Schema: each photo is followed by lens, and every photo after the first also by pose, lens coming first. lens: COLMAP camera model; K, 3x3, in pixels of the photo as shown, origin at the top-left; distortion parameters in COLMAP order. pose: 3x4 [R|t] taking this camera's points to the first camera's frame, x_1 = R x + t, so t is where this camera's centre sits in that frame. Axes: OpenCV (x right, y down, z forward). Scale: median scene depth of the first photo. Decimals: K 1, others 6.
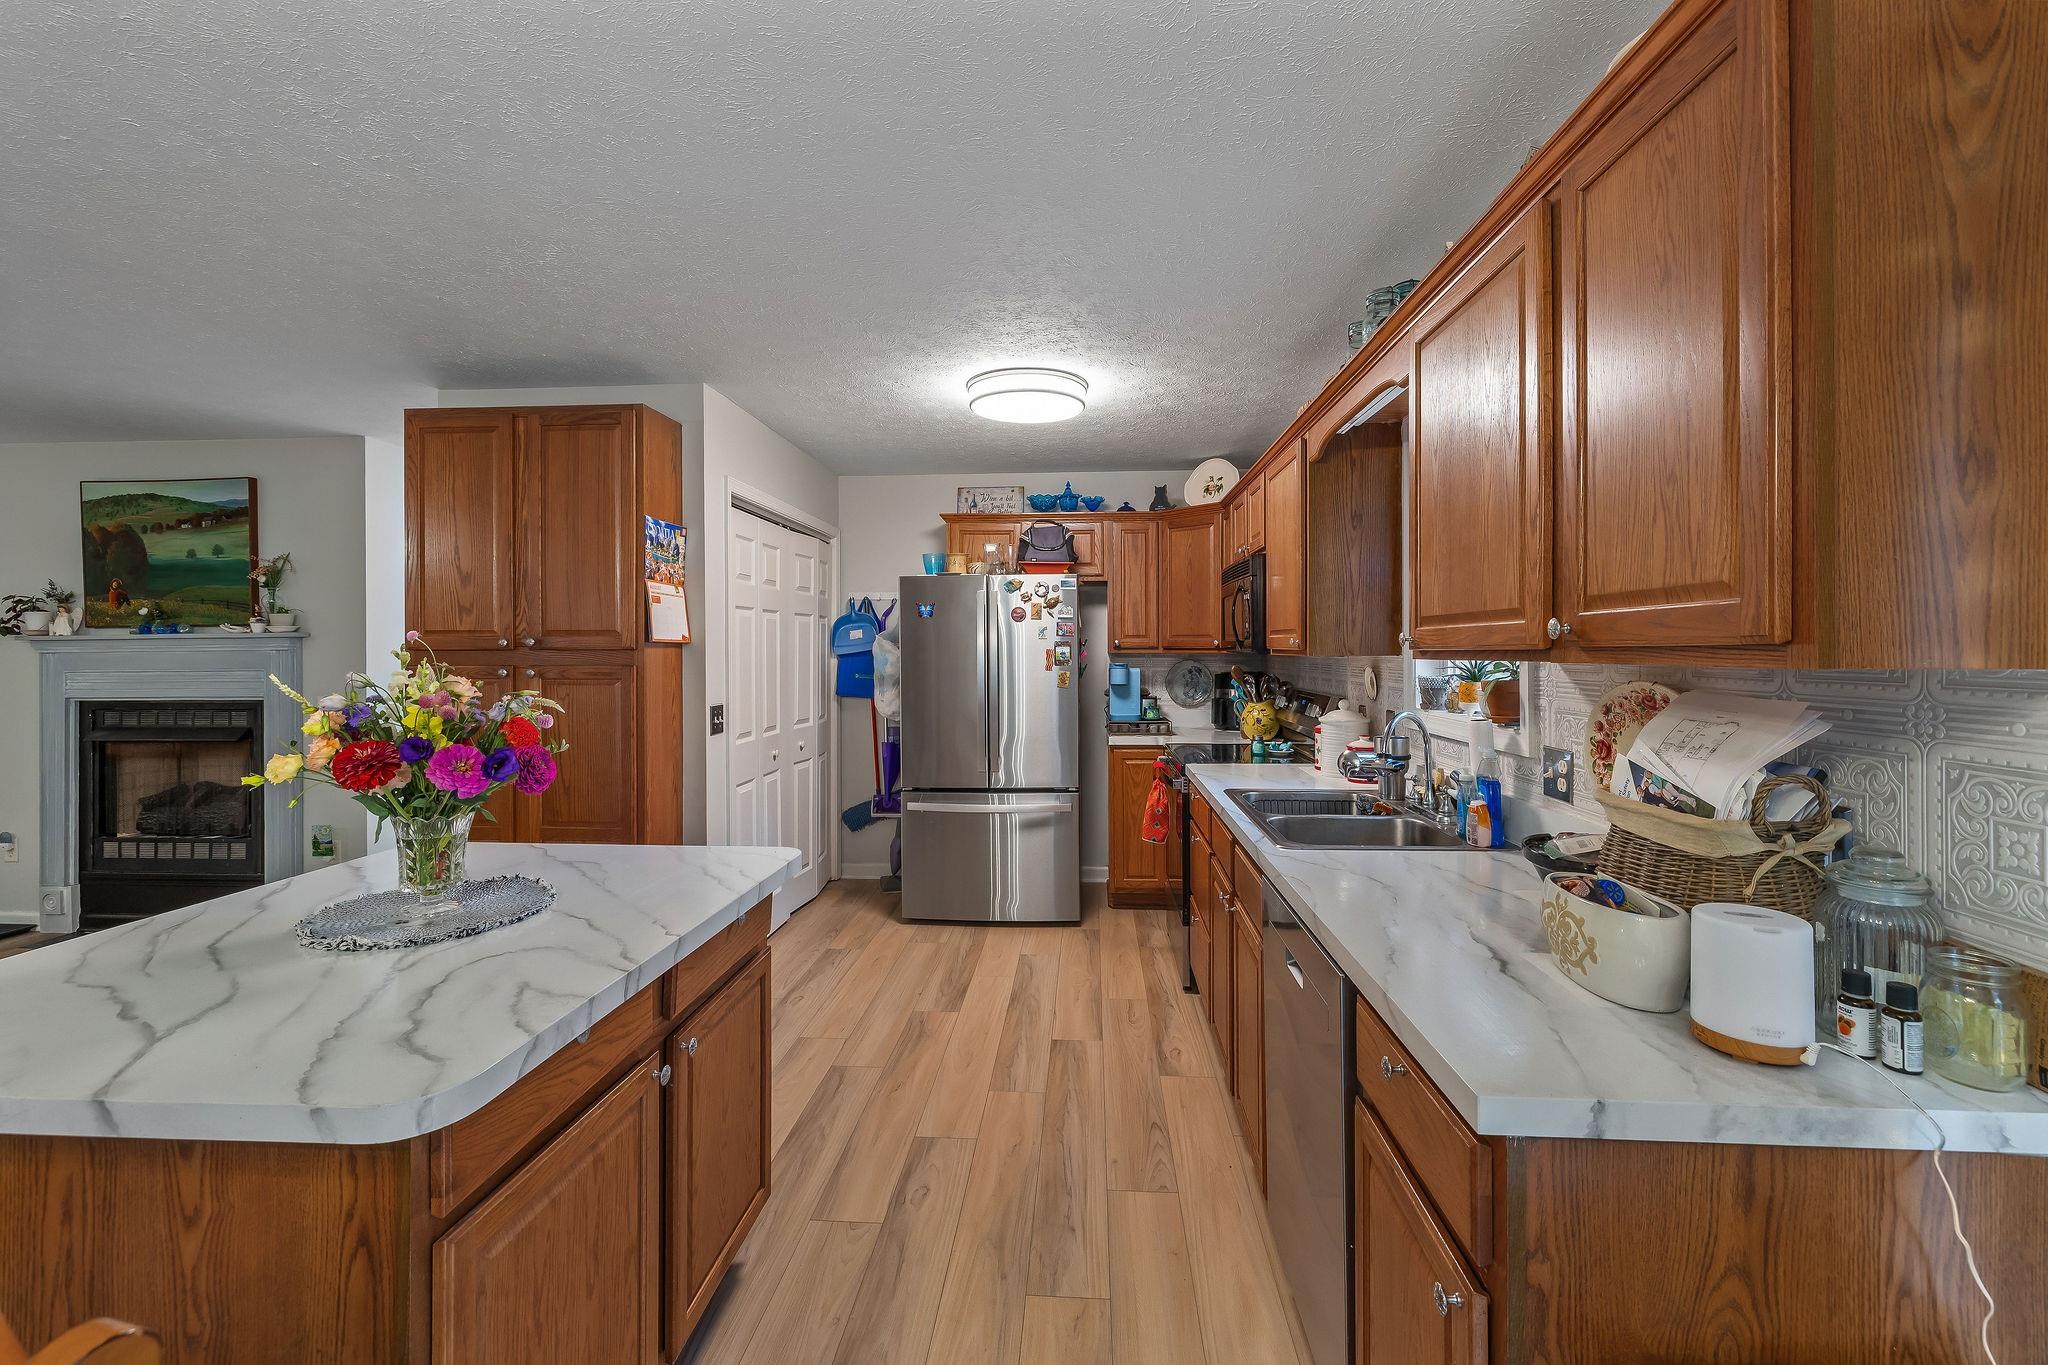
lens RADIAL K [[856.3, 0, 1016.9], [0, 856.3, 647.7], [0, 0, 1]] dist [0.002217, 0.000361]
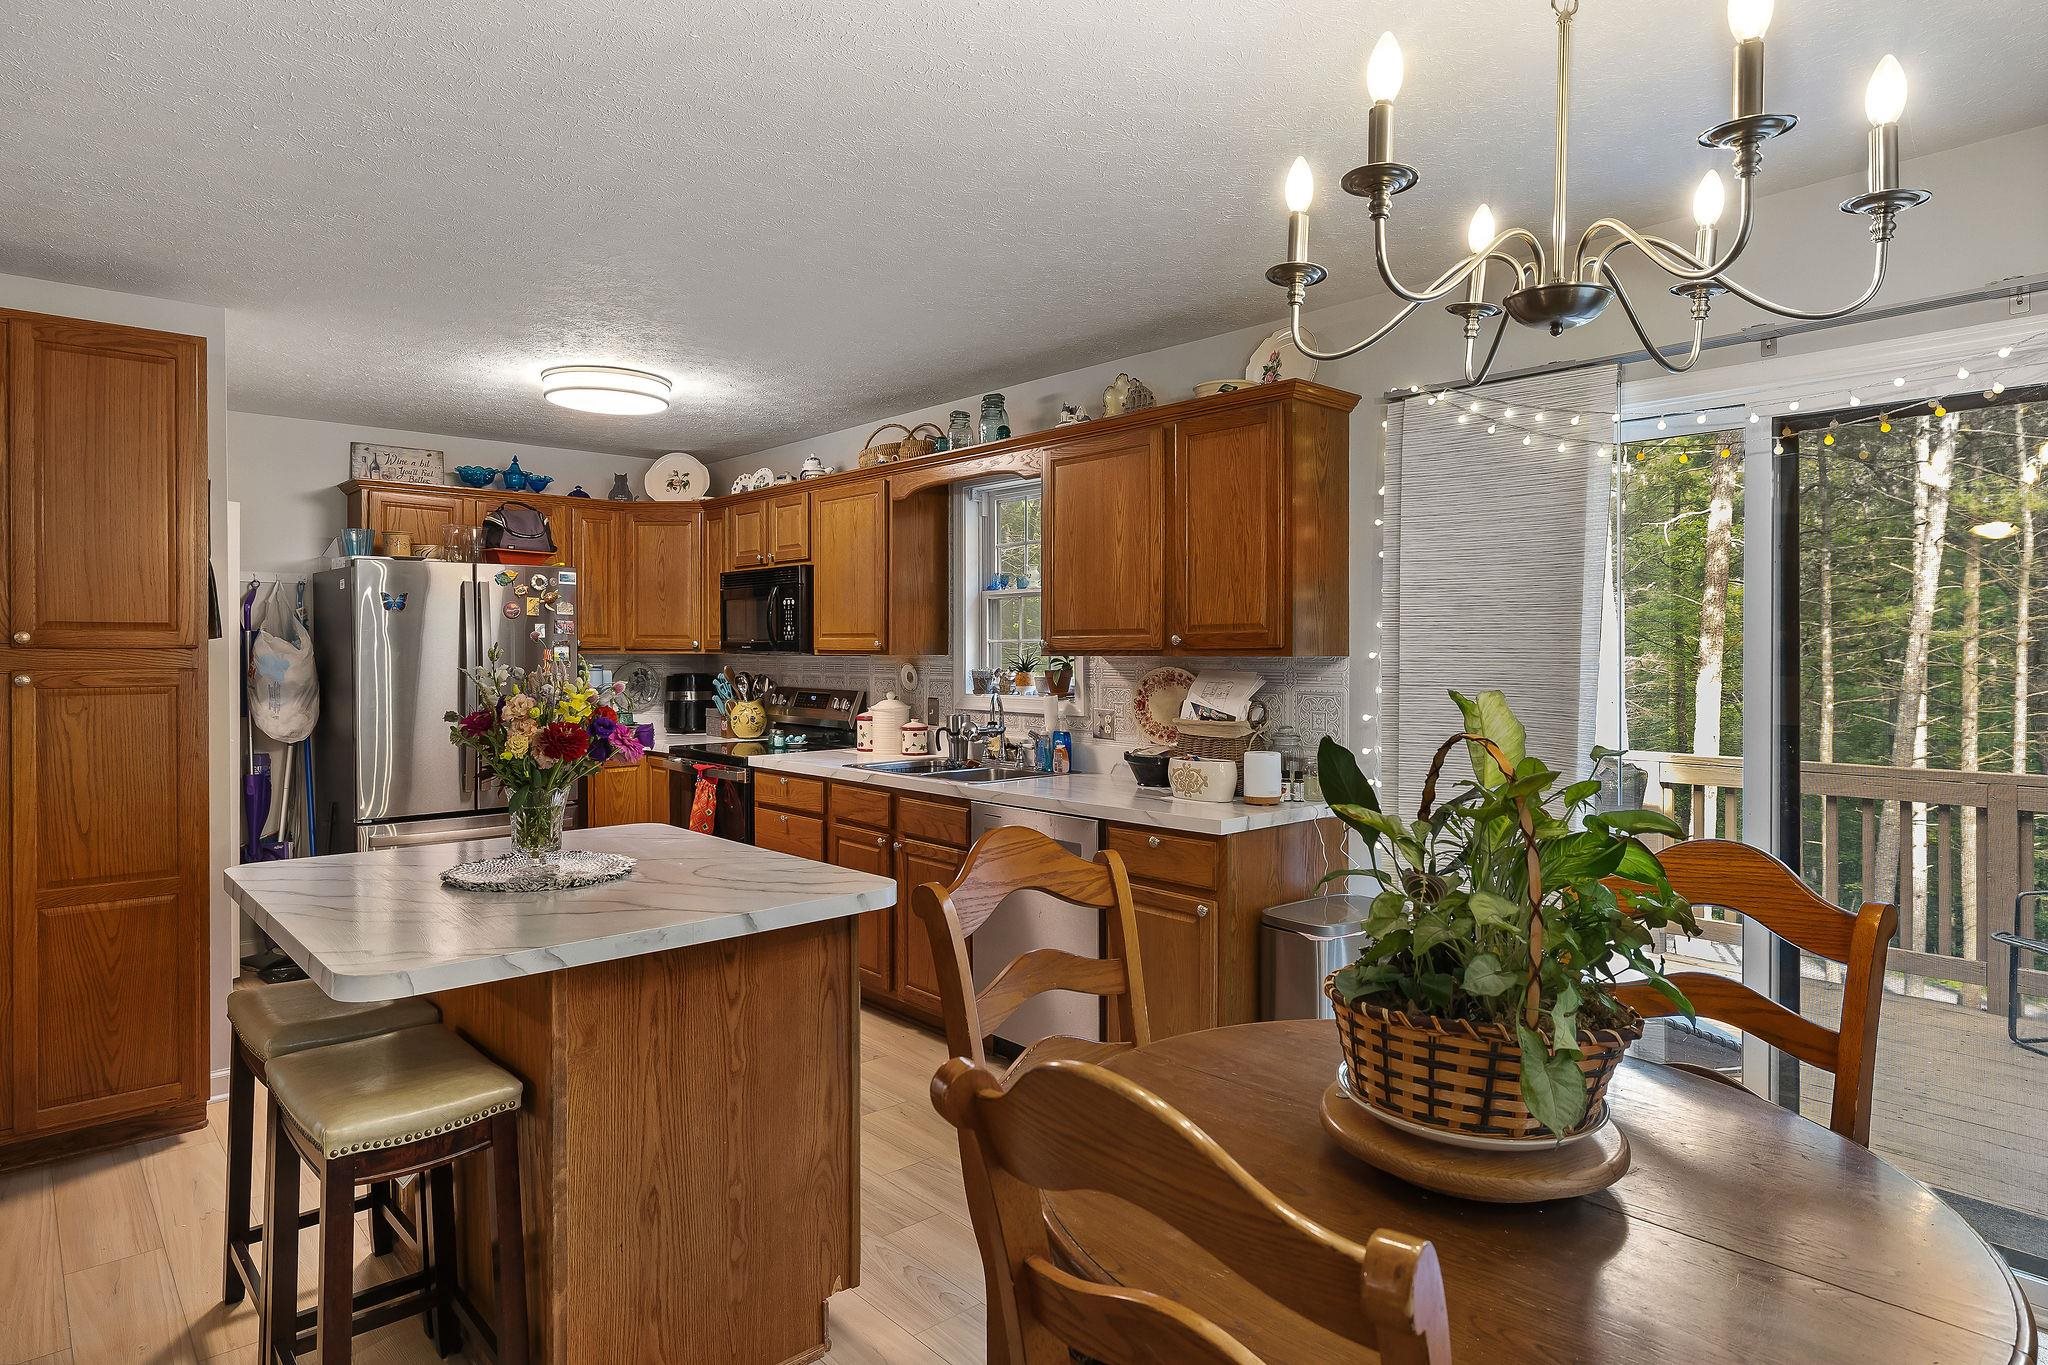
lens RADIAL K [[1164.9, 0, 1009.5], [0, 1164.9, 658.0], [0, 0, 1]] dist [-0.000456, 0.000424]
pose [[0.699643, -0.002524, 0.714489, -0.504239], [-0.002662, 0.999978, 0.006138, 0.001798], [-0.714488, -0.006196, 0.699620, -0.209493]]
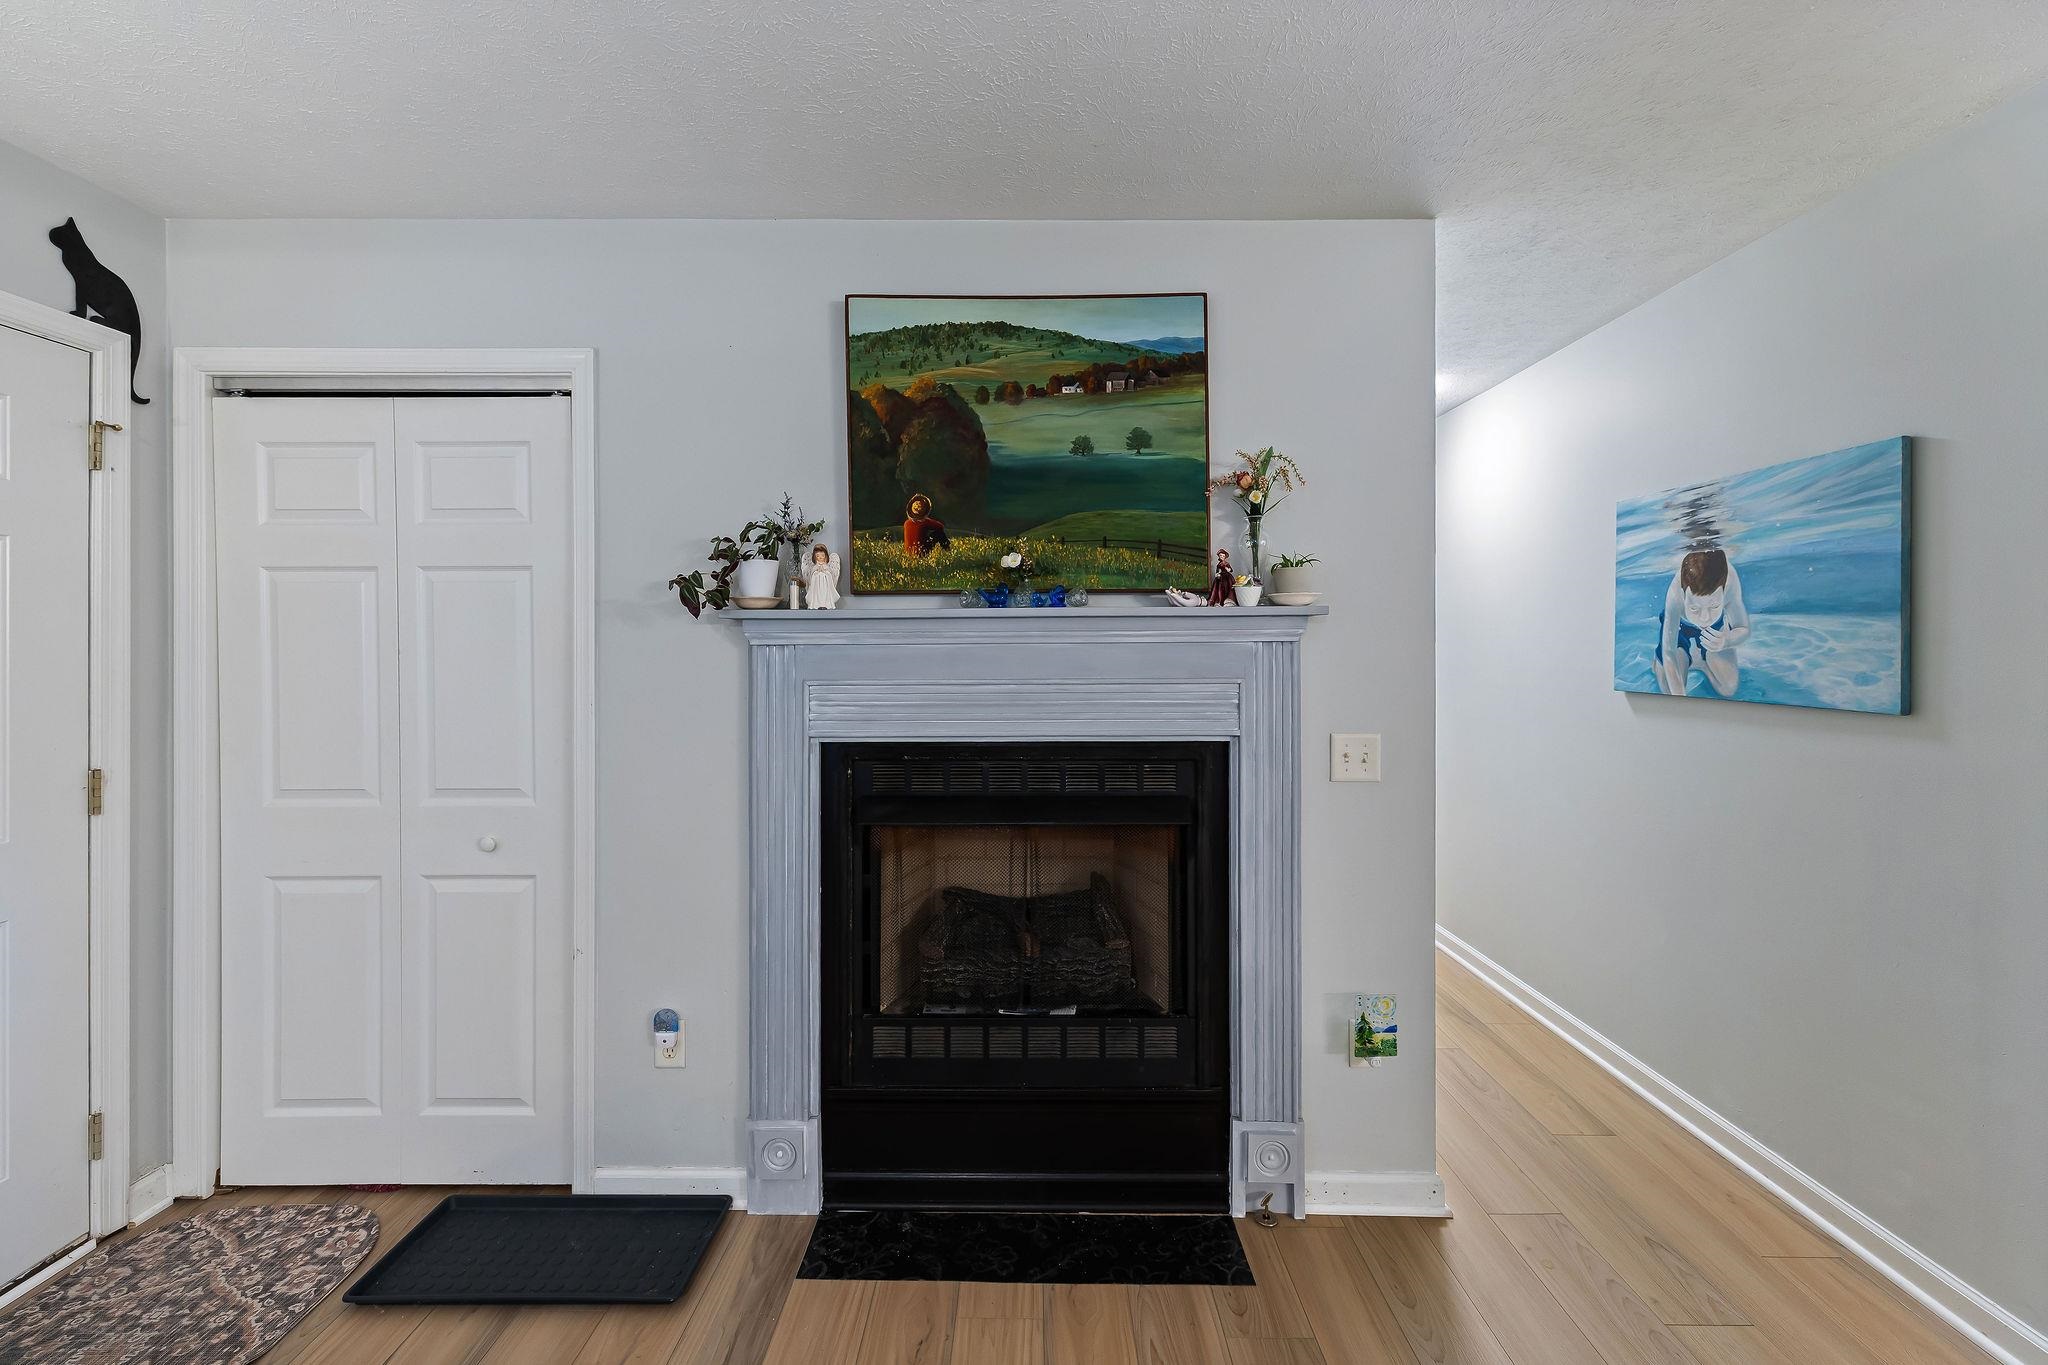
lens RADIAL K [[879.1, 0, 1027.5], [0, 879.1, 644.3], [0, 0, 1]] dist [0.000208, 0.000034]
pose [[0.997481, 0.003857, 0.070823, -1.036963], [-0.003946, 0.999992, 0.001117, 0.004555], [-0.070818, -0.001394, 0.997488, 0.499692]]
